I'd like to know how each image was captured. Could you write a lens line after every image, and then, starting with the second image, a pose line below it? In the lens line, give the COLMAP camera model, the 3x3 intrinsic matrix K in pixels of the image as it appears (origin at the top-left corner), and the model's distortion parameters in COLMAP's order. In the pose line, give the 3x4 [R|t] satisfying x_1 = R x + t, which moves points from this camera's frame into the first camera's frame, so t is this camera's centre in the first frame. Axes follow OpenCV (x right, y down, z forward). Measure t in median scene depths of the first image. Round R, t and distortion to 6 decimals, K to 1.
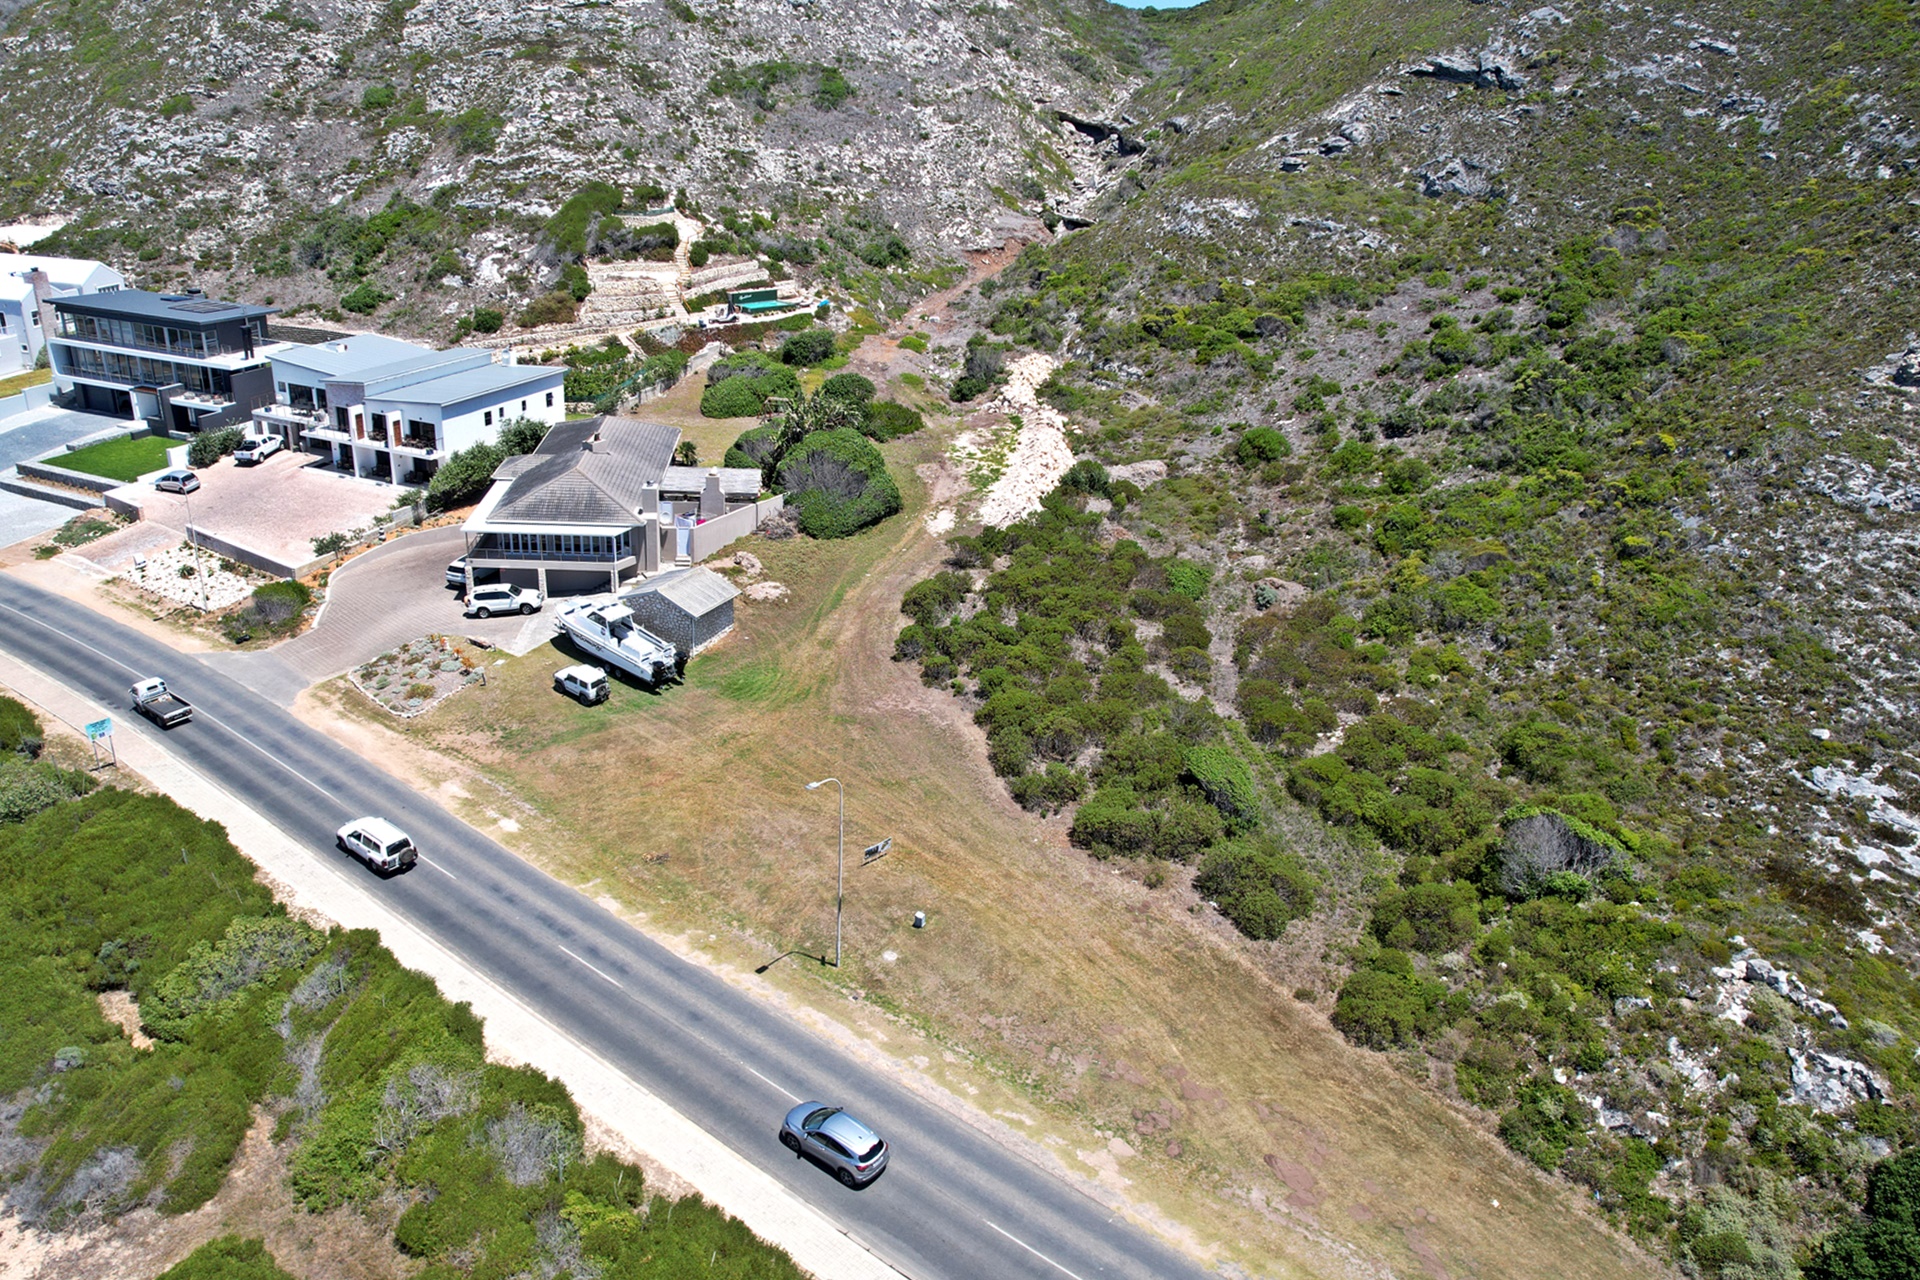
lens RADIAL K [[1338.4, 0, 960.4], [0, 1338.4, 634.3], [0, 0, 1]] dist [-0.083400, 0.078784]
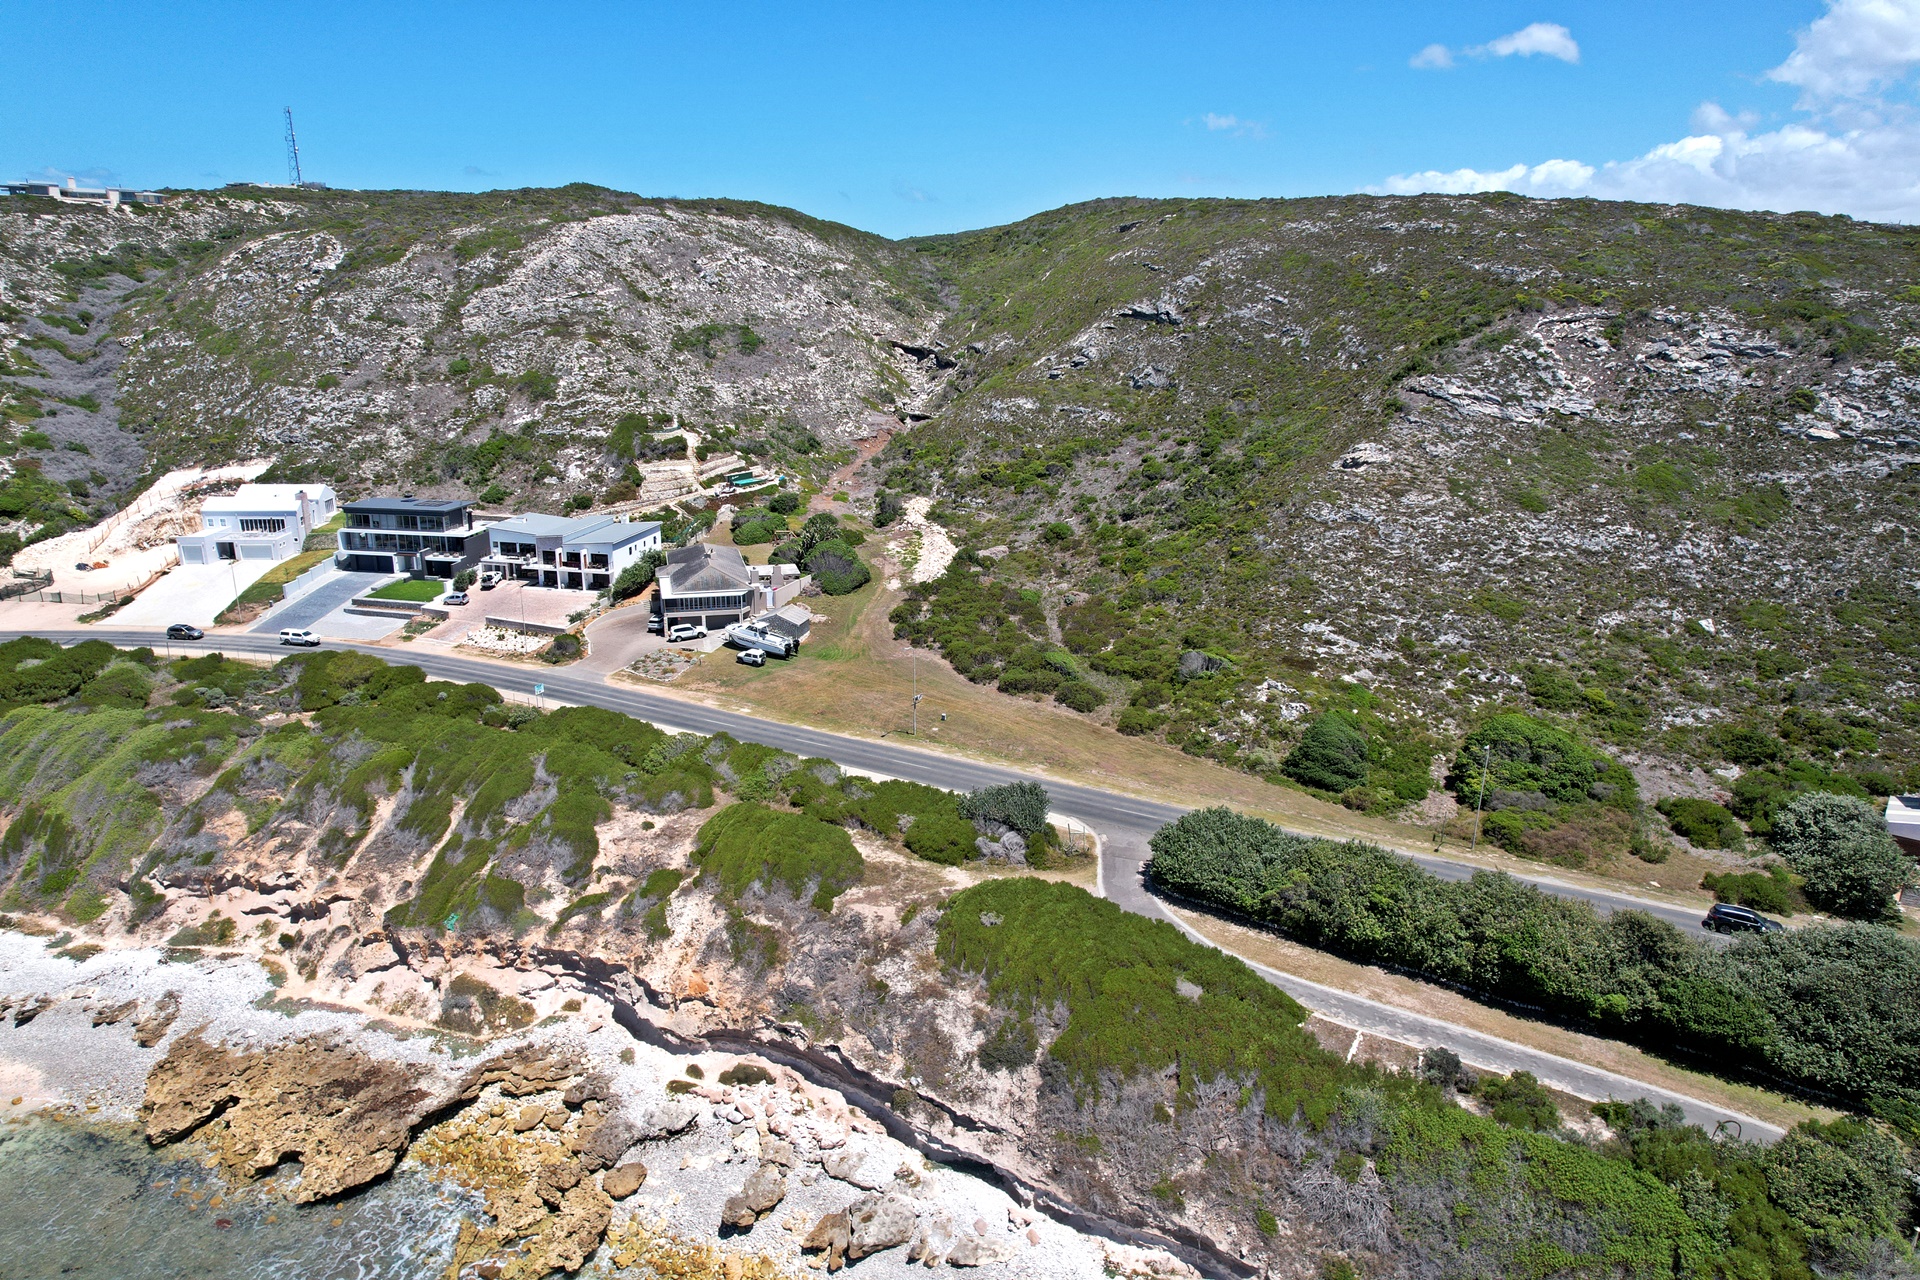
lens RADIAL K [[1217.0, 0, 964.7], [0, 1217.0, 645.3], [0, 0, 1]] dist [-0.071774, 0.058396]
pose [[0.984778, -0.094509, 0.145876, -0.143436], [0.109699, 0.988937, -0.099847, 0.149197], [-0.134826, 0.114330, 0.984251, -0.551376]]
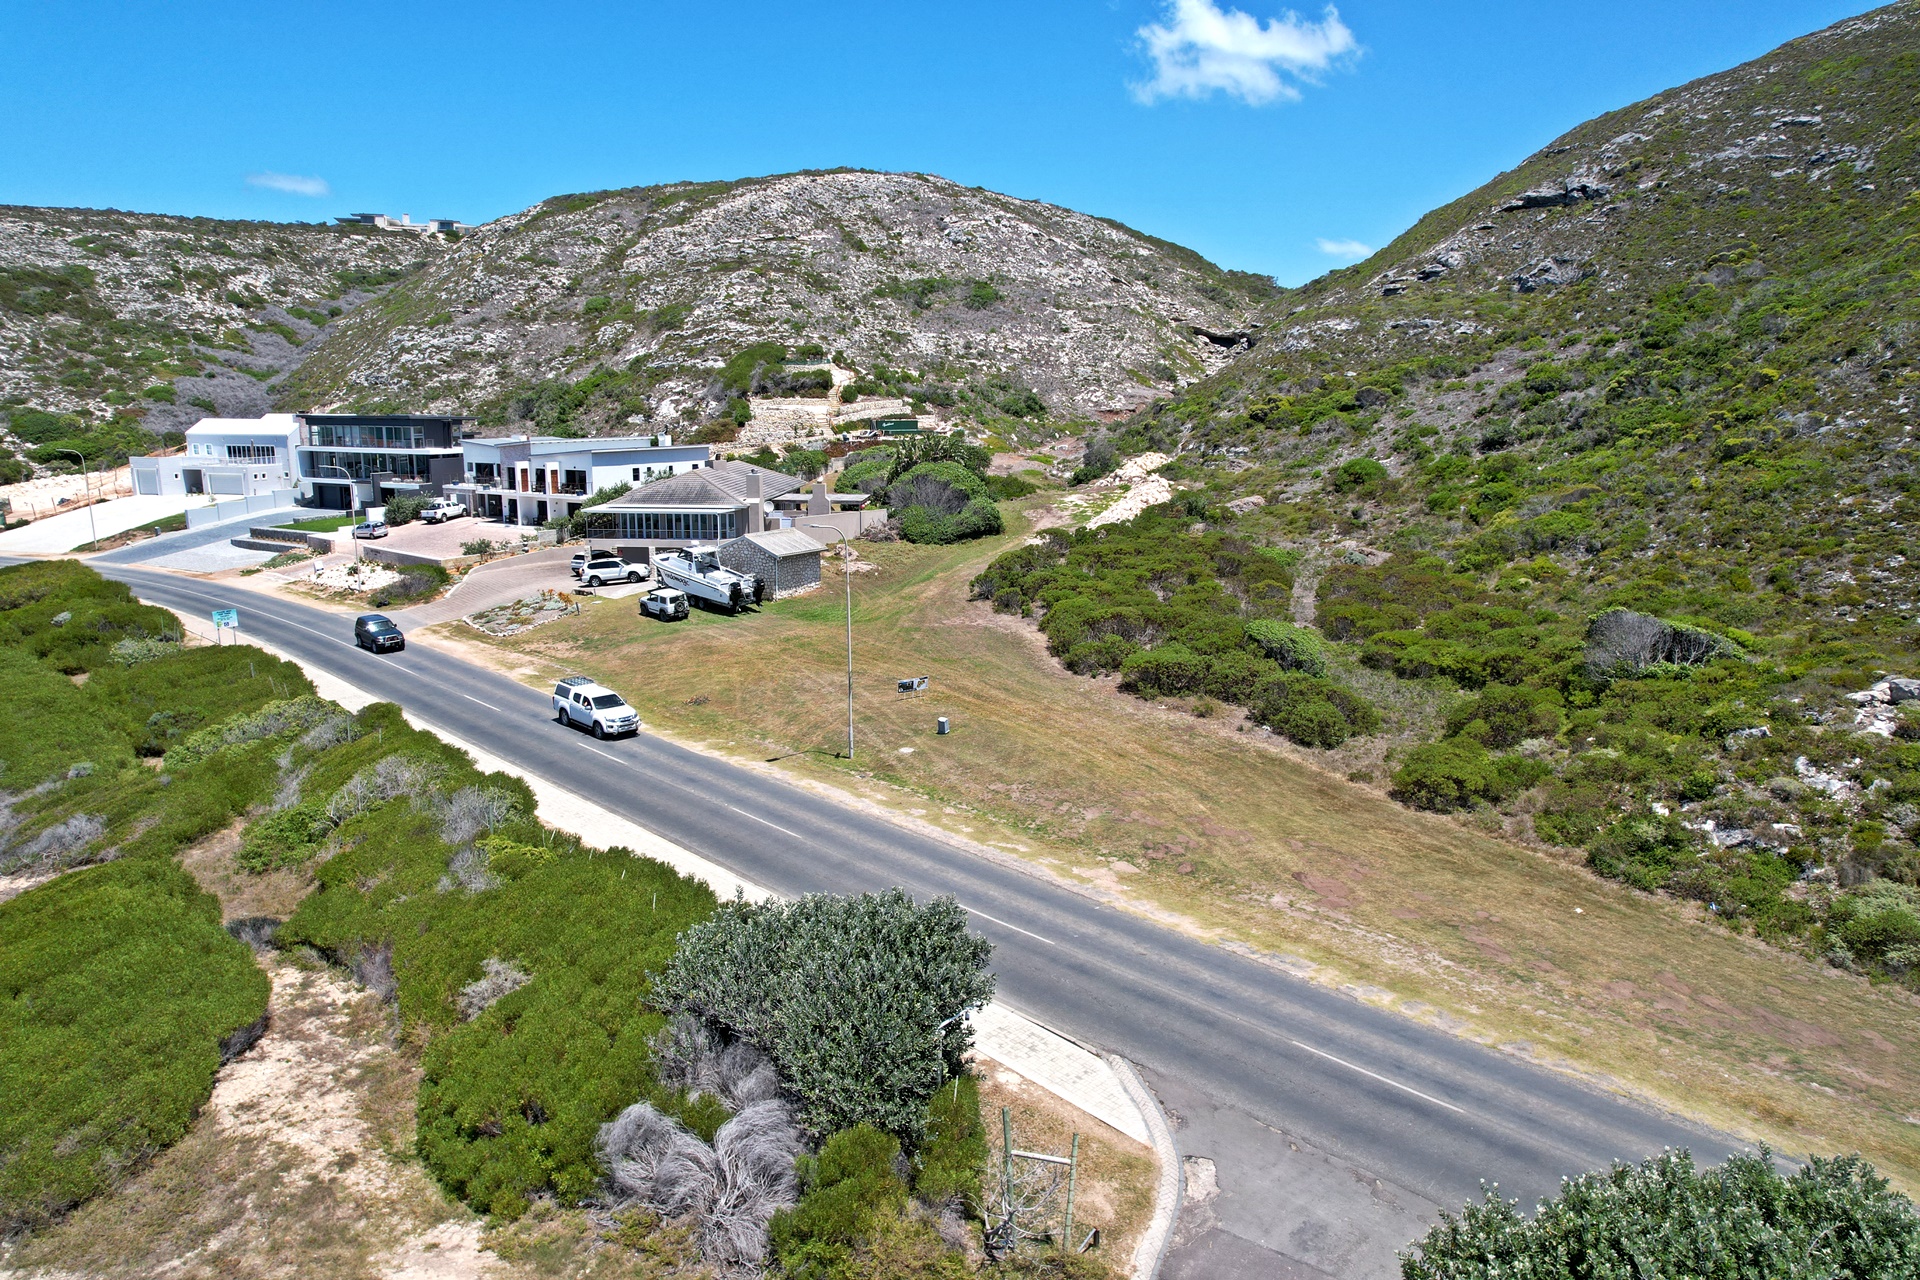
lens RADIAL K [[1224.8, 0, 960.0], [0, 1224.8, 640.0], [0, 0, 1]] dist [-0.073998, 0.065003]
pose [[0.988118, -0.027572, -0.151201, 0.055795], [-0.005148, 0.977288, -0.211851, 0.164501], [0.153608, 0.210113, 0.965535, 0.070325]]
